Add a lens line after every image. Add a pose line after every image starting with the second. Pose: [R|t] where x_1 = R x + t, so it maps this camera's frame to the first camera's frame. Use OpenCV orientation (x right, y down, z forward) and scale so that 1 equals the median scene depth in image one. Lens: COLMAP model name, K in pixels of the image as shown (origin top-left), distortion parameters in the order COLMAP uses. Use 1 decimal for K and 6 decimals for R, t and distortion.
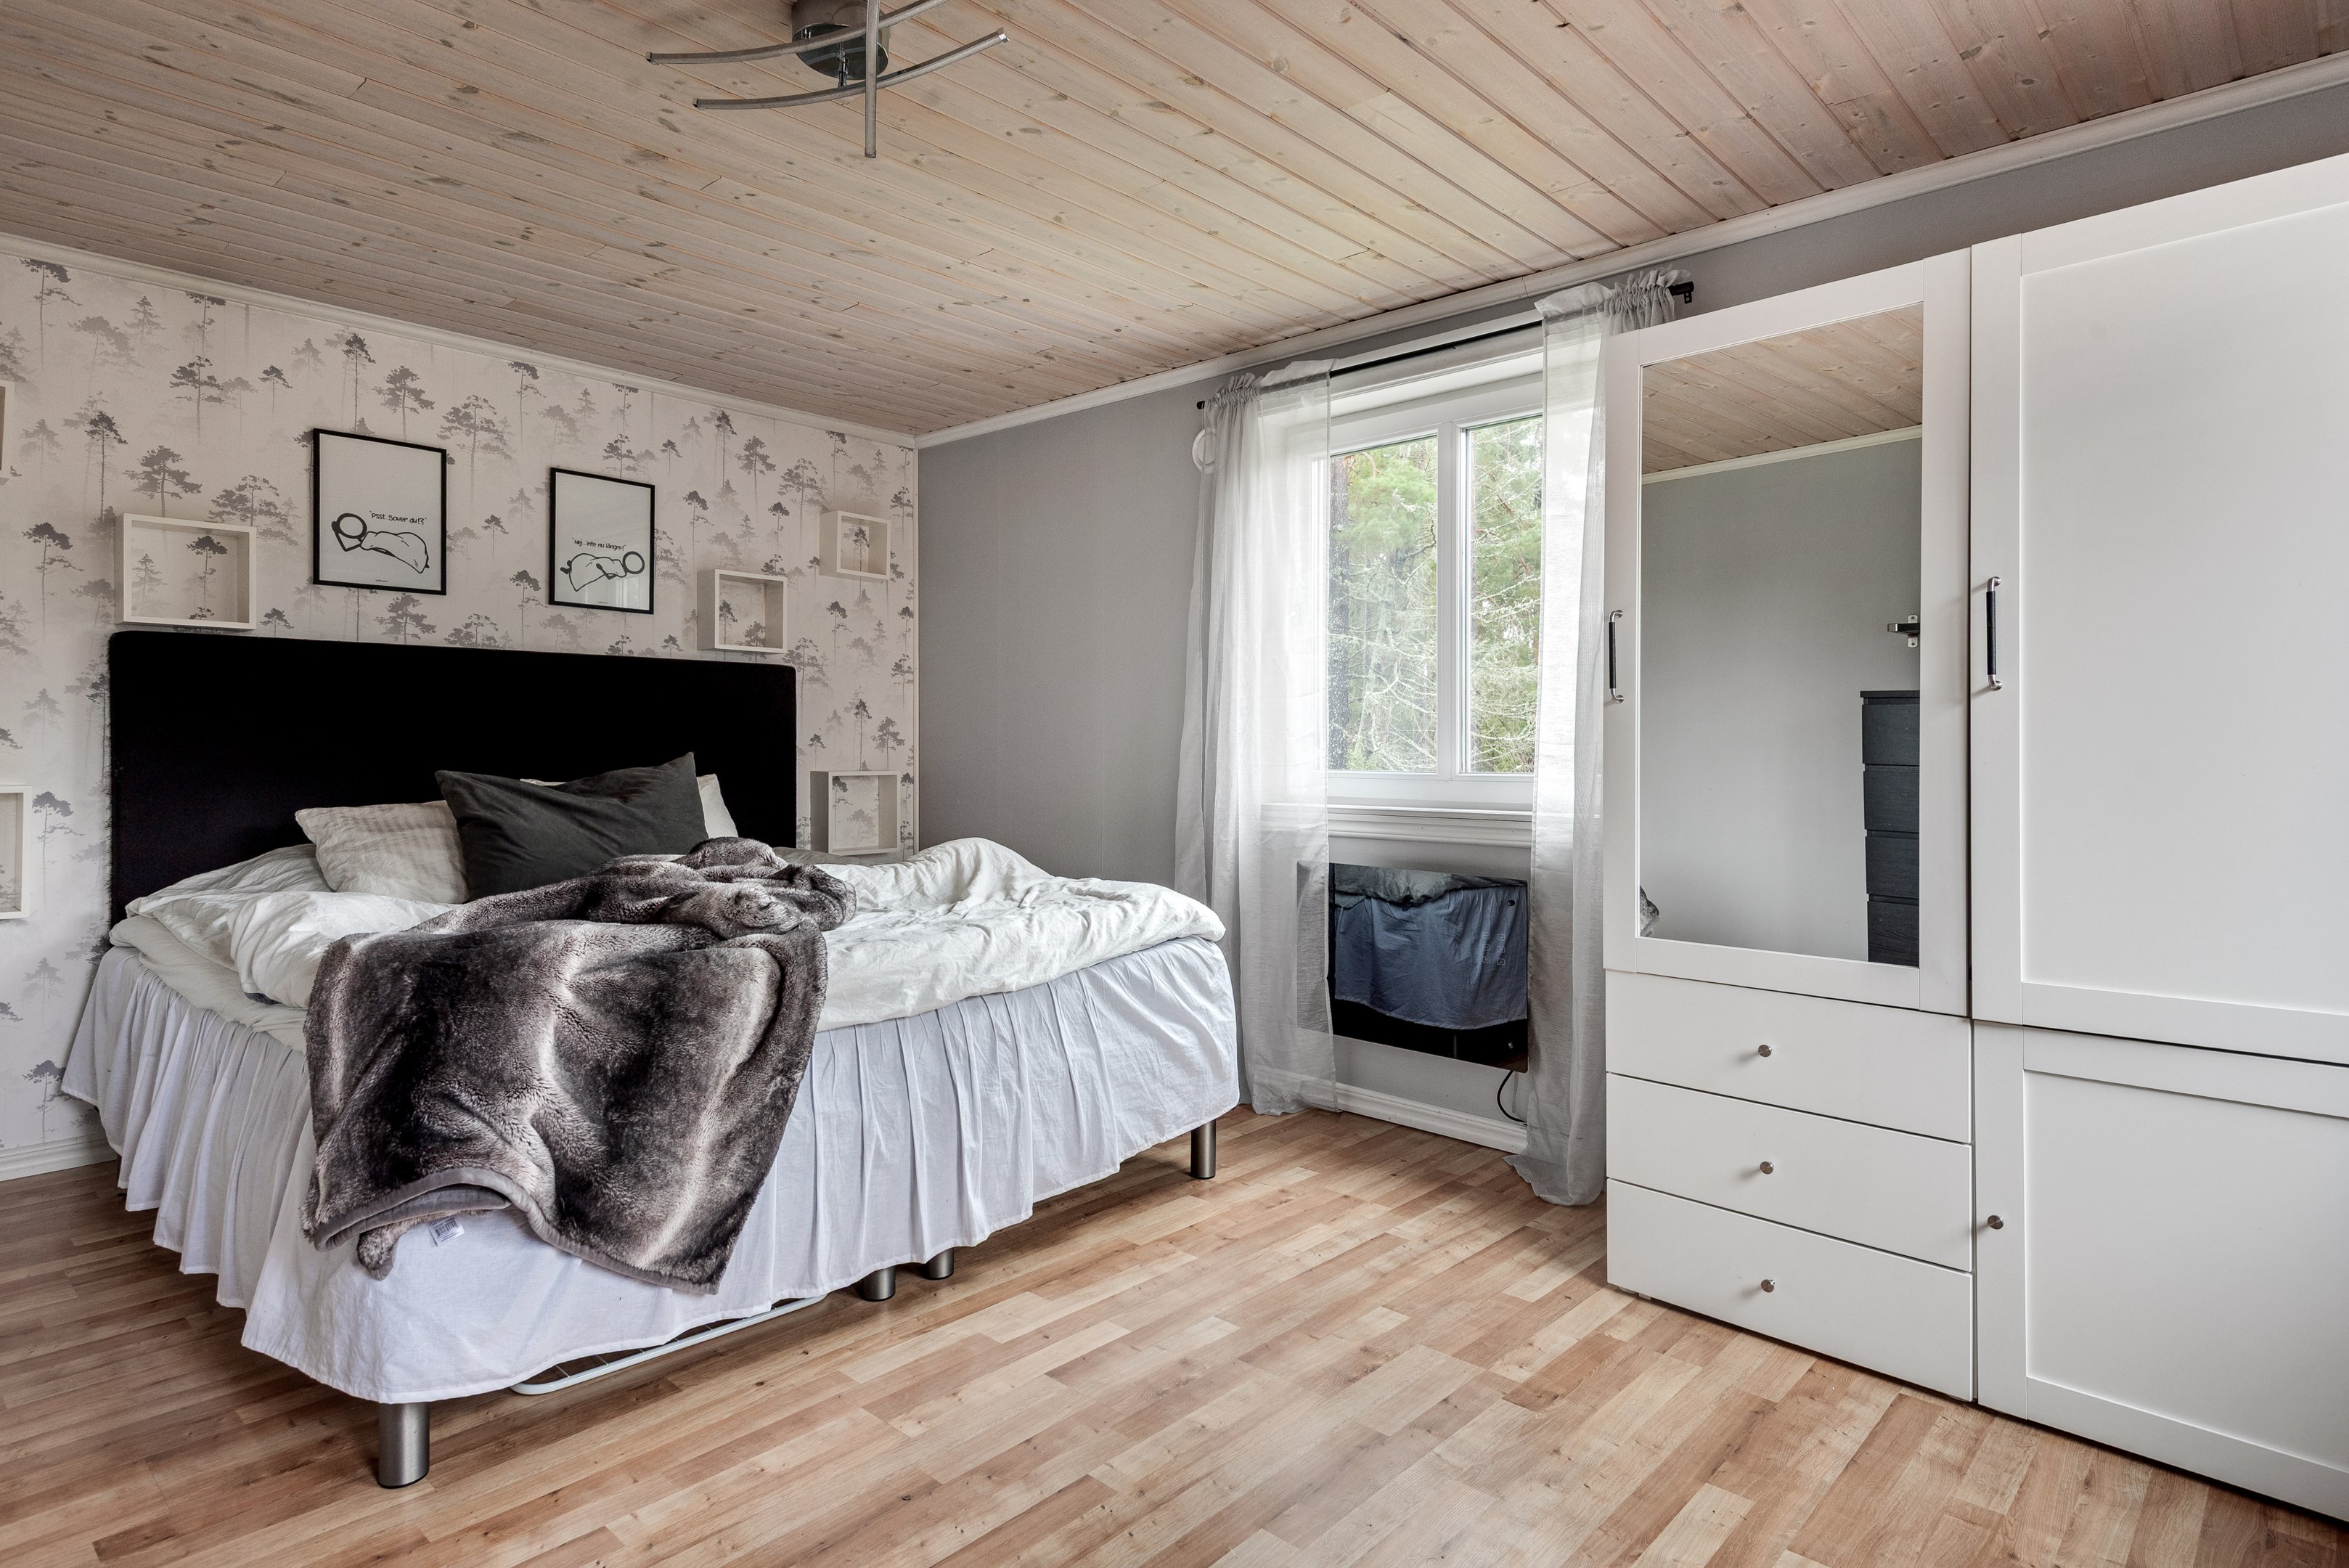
lens RADIAL K [[1213.7, 0, 1174.5], [0, 1213.7, 784.0], [0, 0, 1]] dist [0.032176, -0.021431]
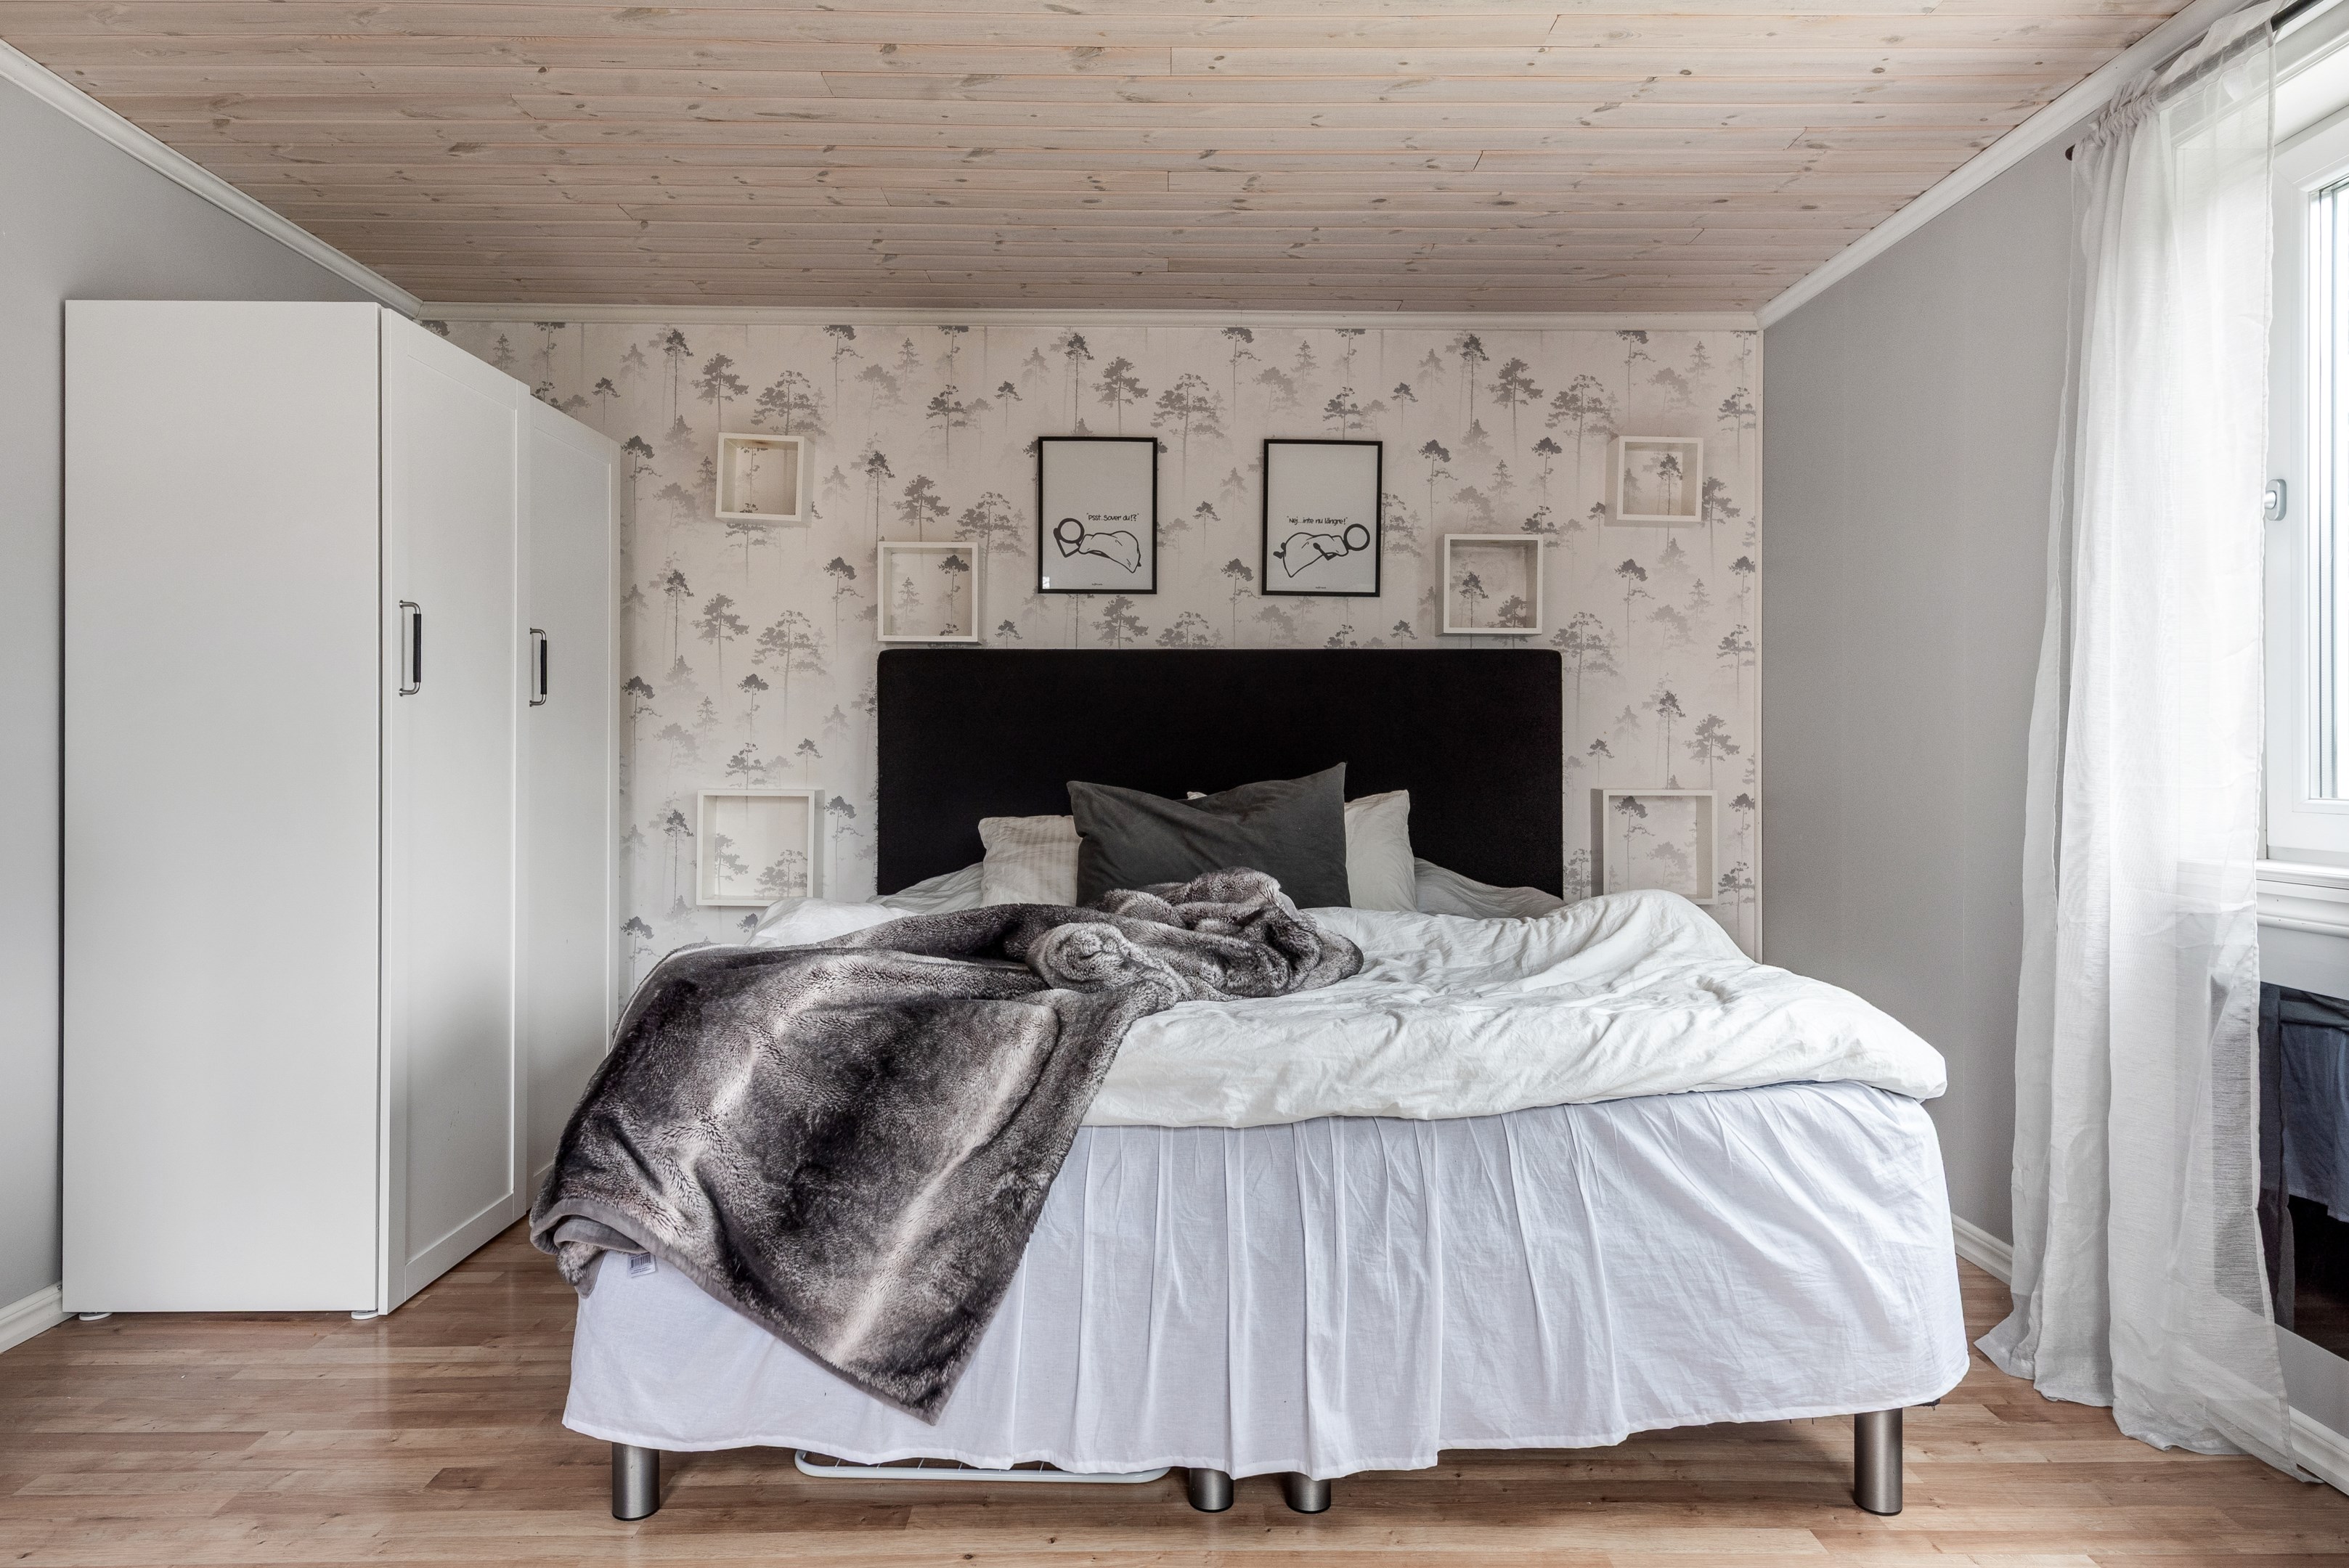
lens RADIAL K [[1507.1, 0, 1174.5], [0, 1507.1, 784.0], [0, 0, 1]] dist [0.044924, -0.040628]
pose [[0.702666, 0.012415, -0.711411, 0.262136], [-0.021984, 0.999749, -0.004266, -0.005291], [0.711180, 0.018638, 0.702763, 0.229450]]
